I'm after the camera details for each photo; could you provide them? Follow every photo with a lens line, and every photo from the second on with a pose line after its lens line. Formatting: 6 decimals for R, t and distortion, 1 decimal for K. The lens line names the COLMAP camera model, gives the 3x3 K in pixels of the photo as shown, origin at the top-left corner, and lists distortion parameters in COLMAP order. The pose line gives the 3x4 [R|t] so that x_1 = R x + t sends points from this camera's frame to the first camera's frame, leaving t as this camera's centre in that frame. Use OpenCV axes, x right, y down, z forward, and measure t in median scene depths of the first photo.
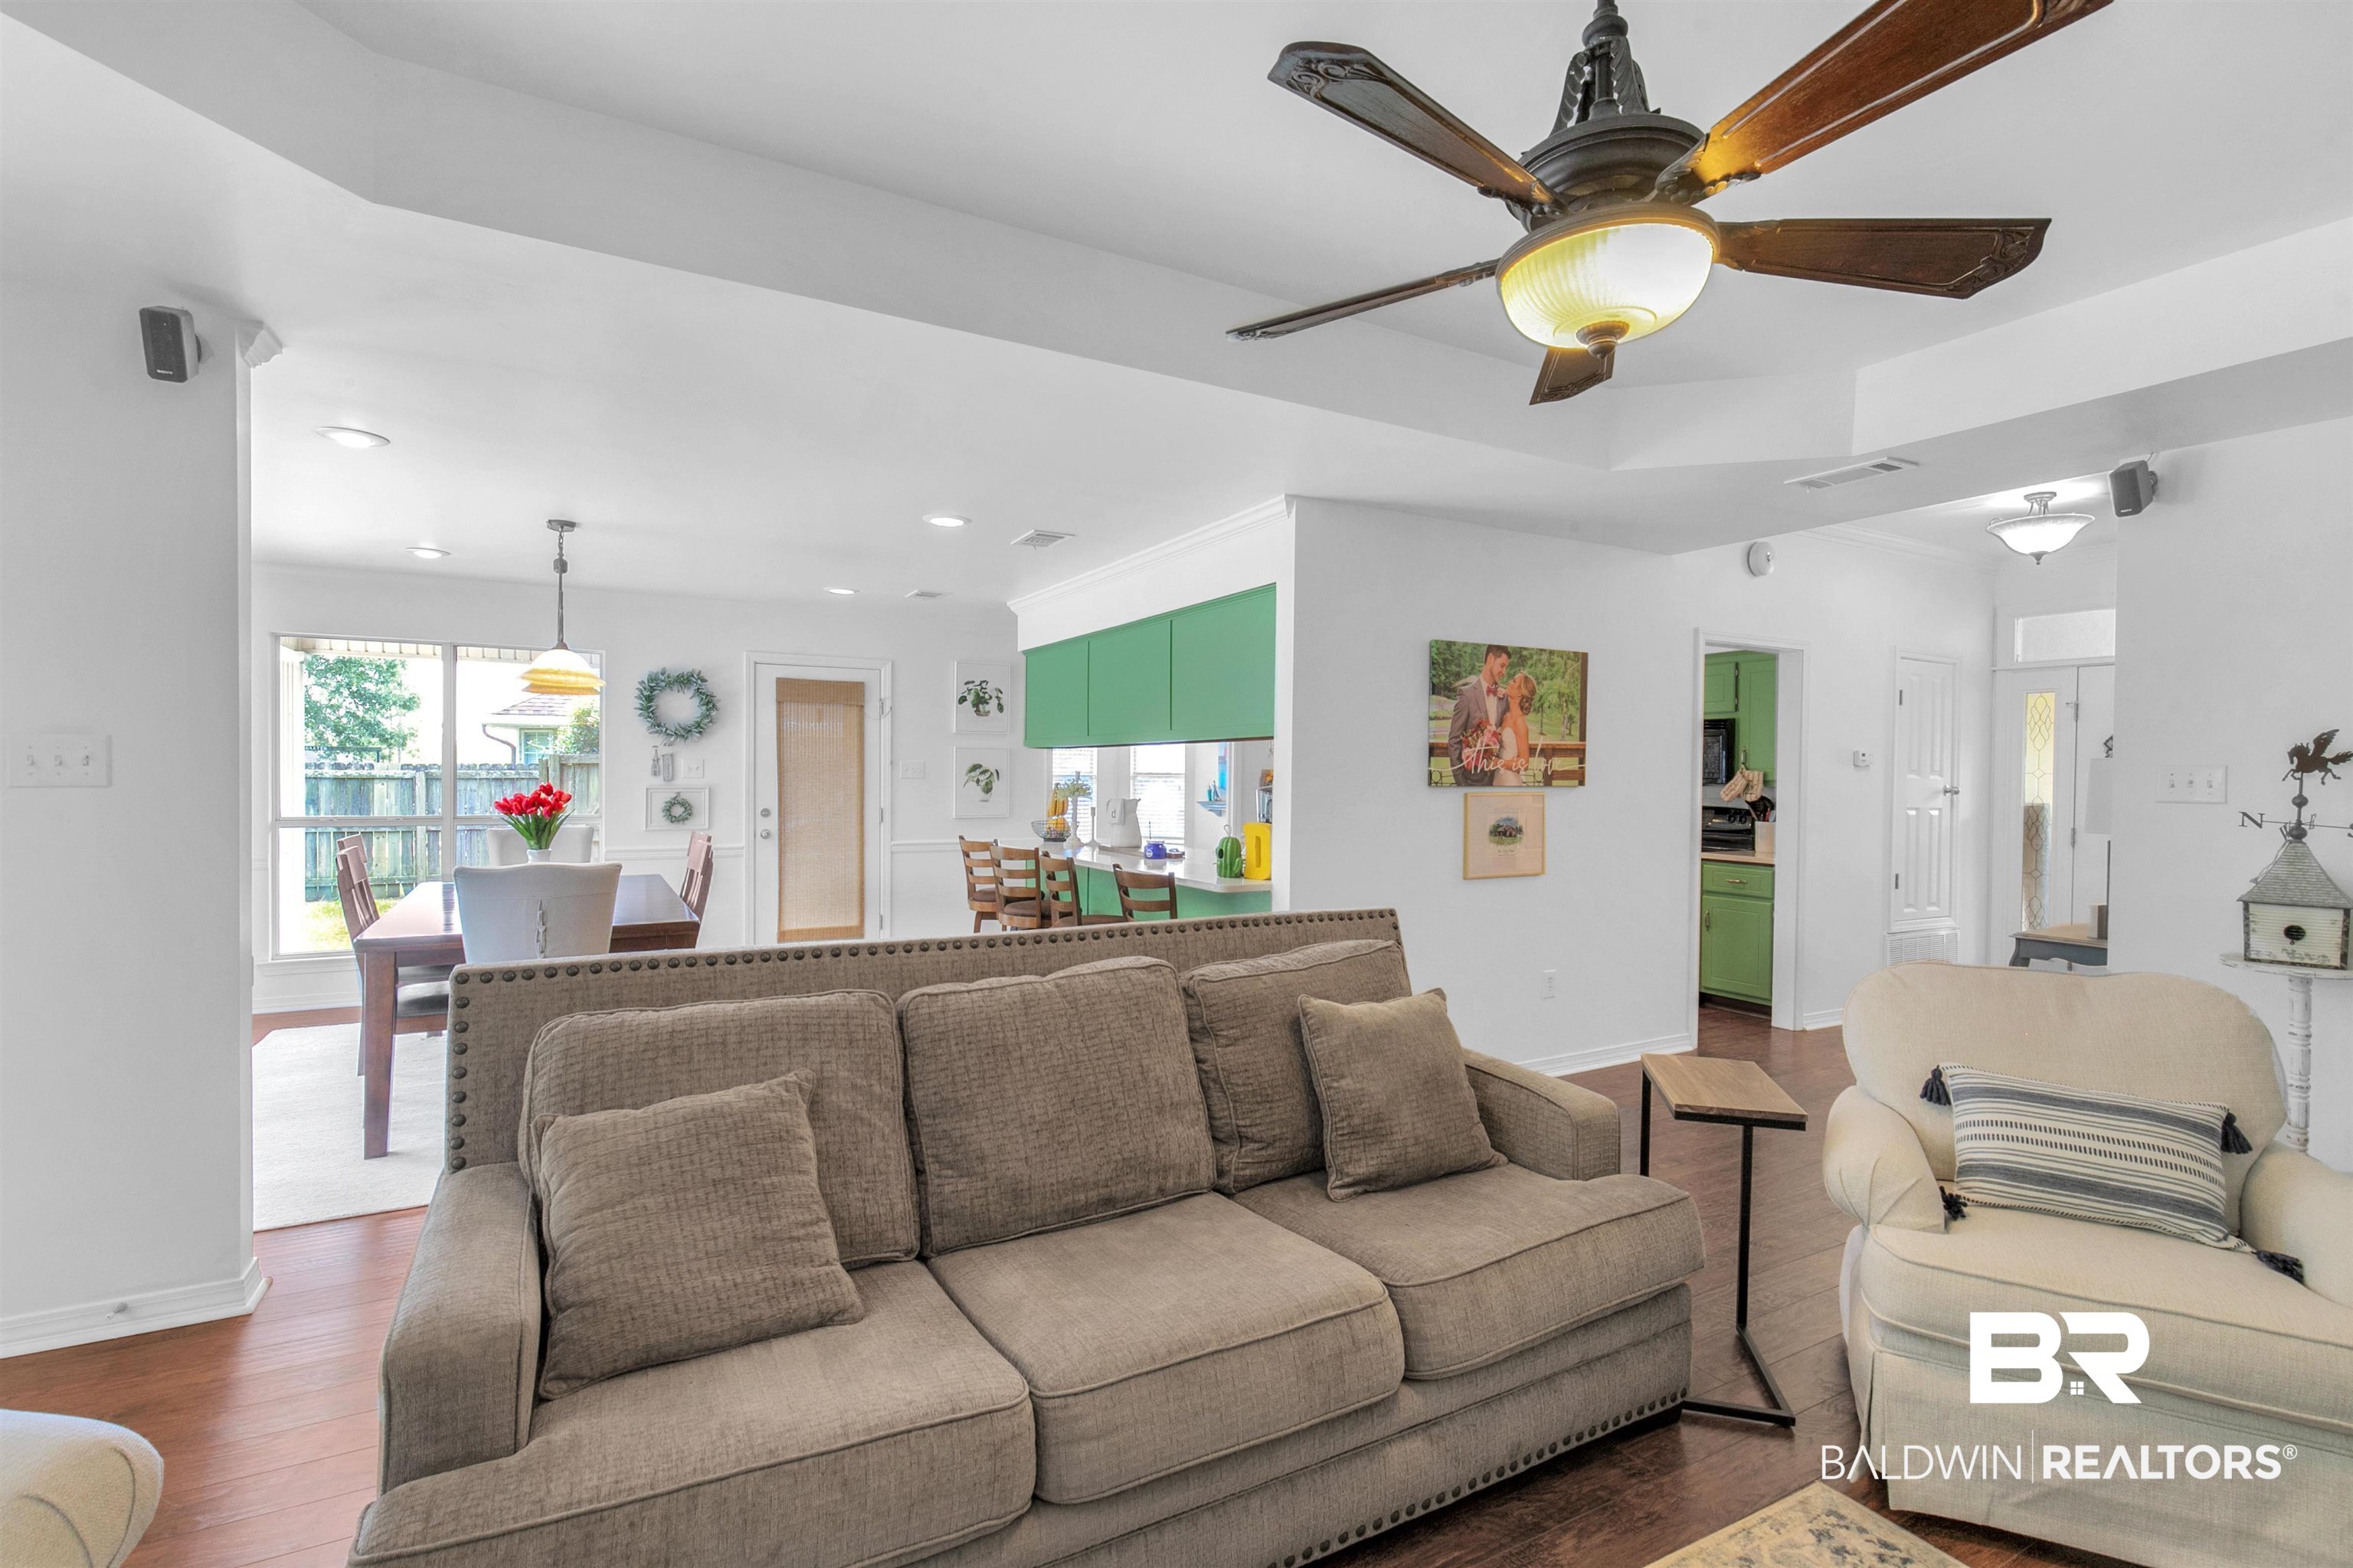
lens RADIAL K [[1068.9, 0, 1182.1], [0, 1068.9, 784.2], [0, 0, 1]] dist [-0.002334, 0.000187]
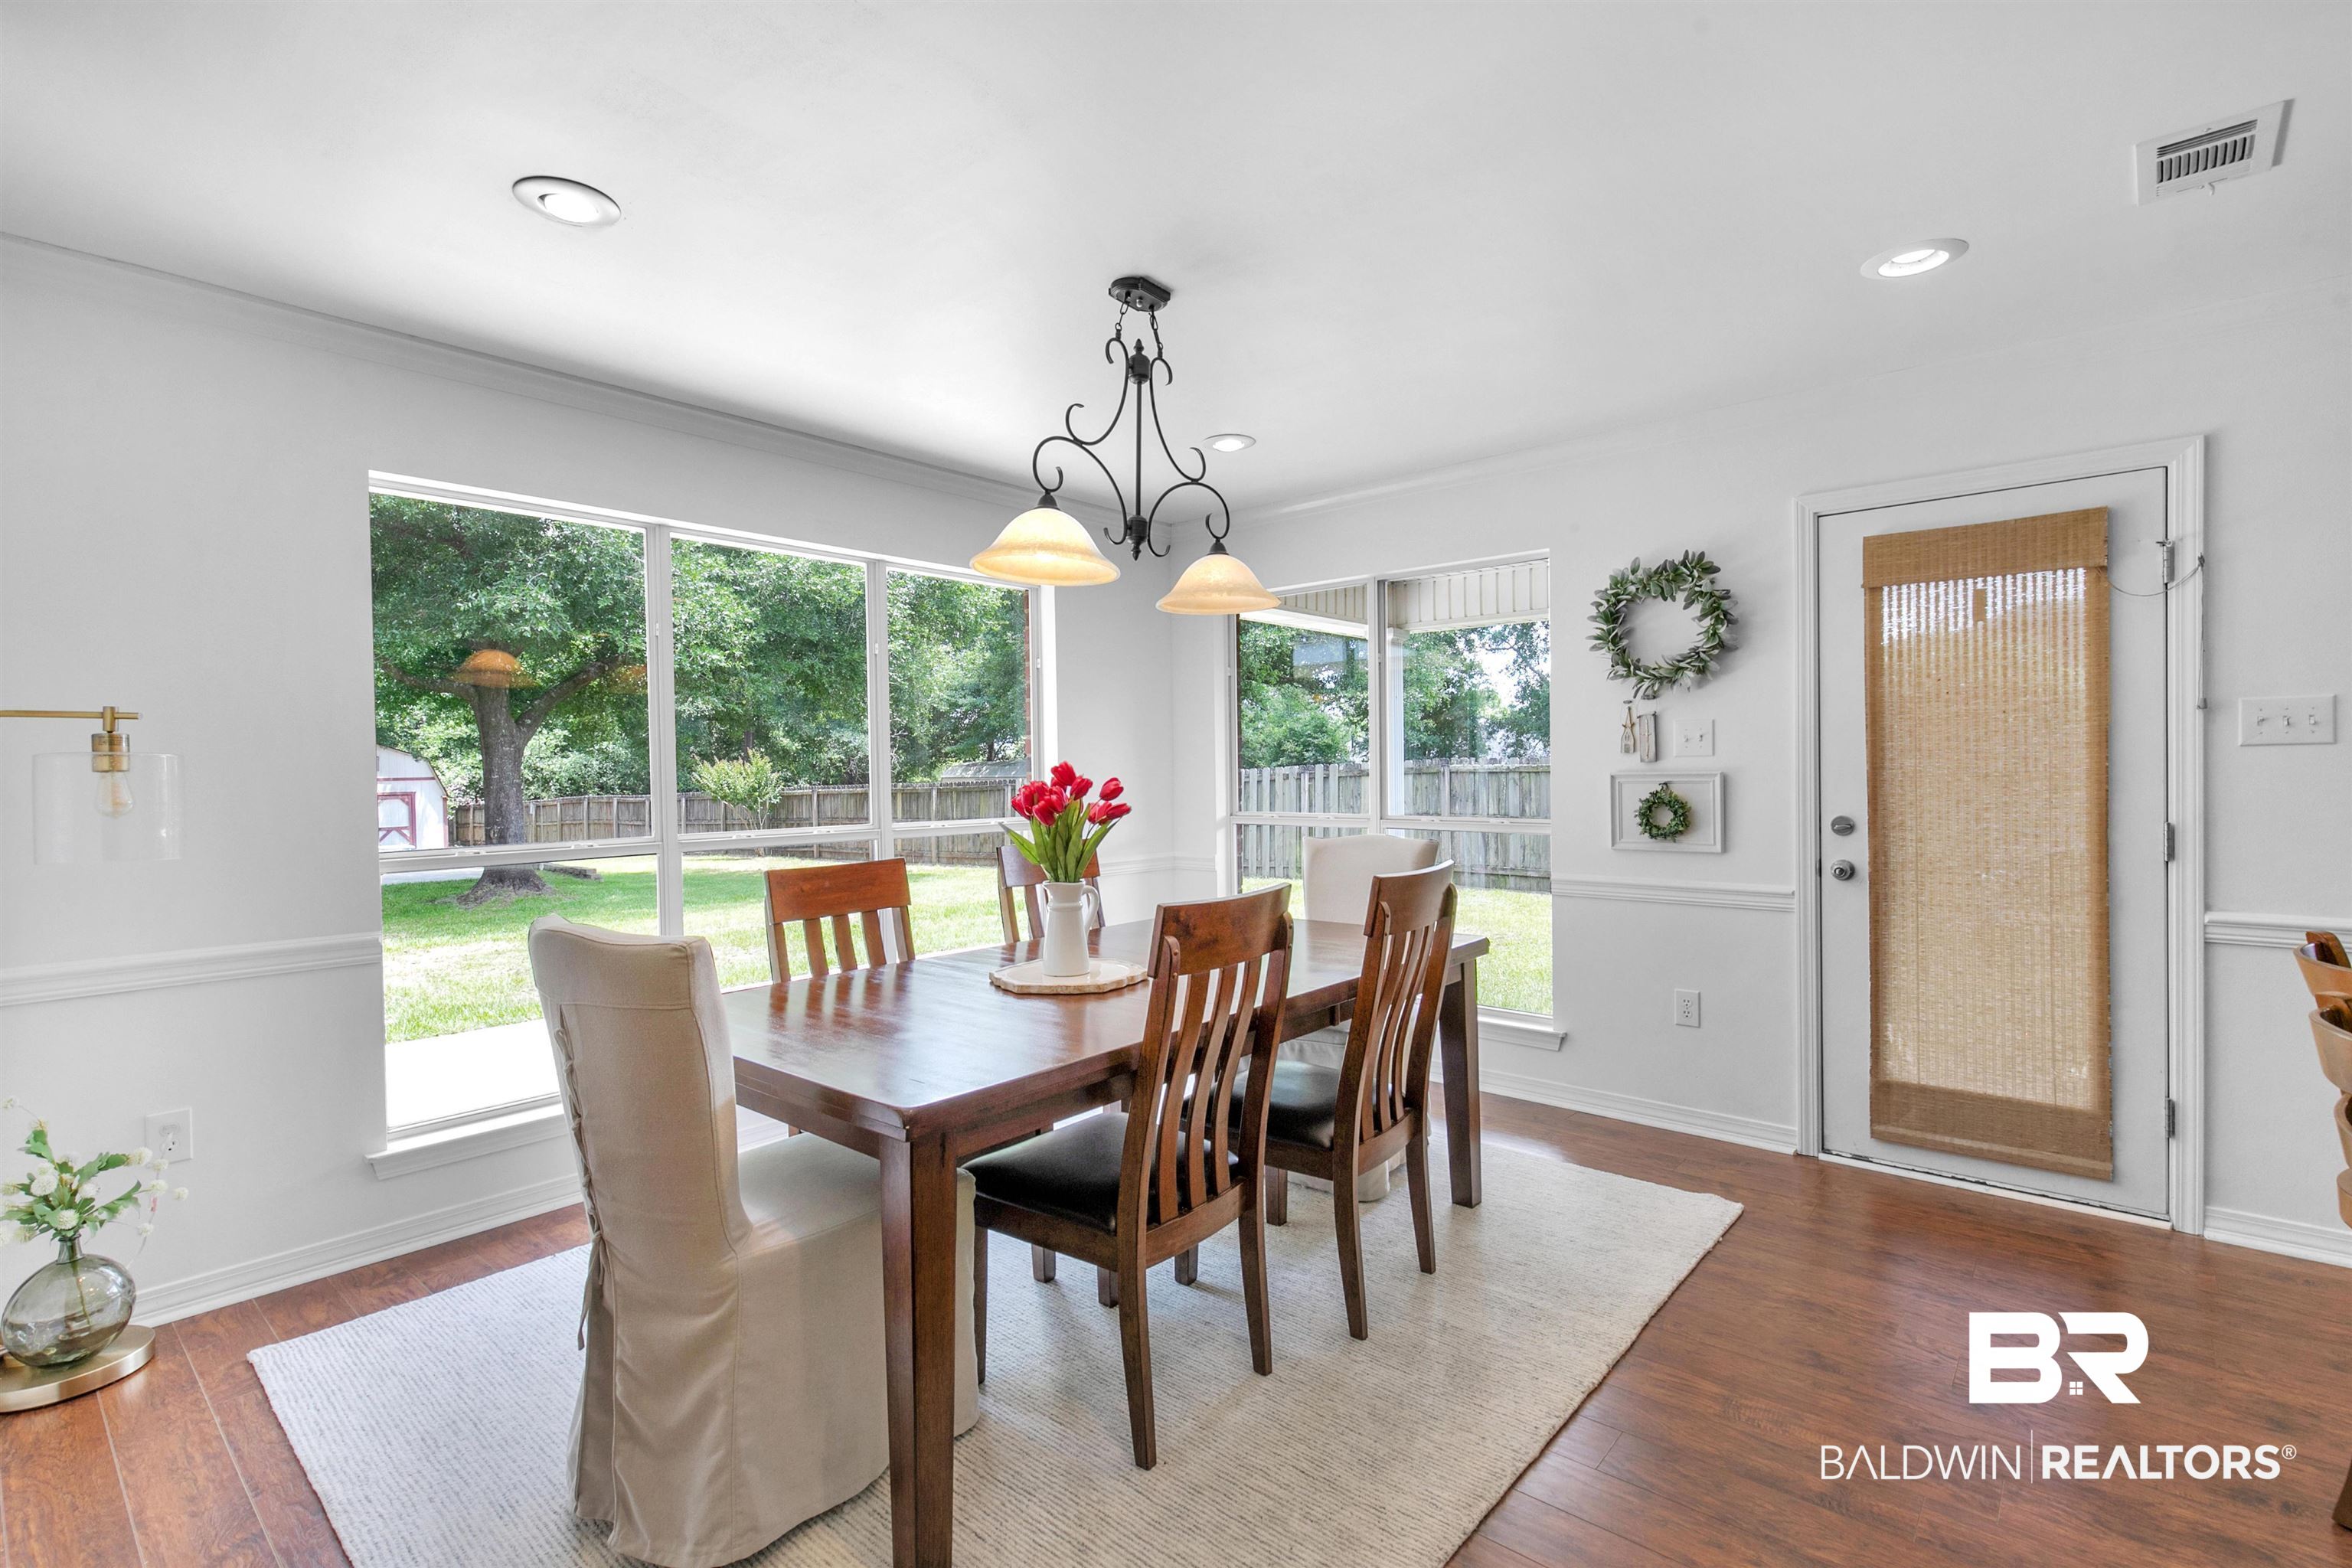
lens RADIAL K [[1068.4, 0, 1170.7], [0, 1068.4, 784.3], [0, 0, 1]] dist [-0.002334, 0.000187]
pose [[0.339958, -0.003794, -0.940433, -0.042938], [0.003408, 0.999990, -0.002802, 0.008397], [0.940434, -0.002252, 0.339968, 0.554337]]
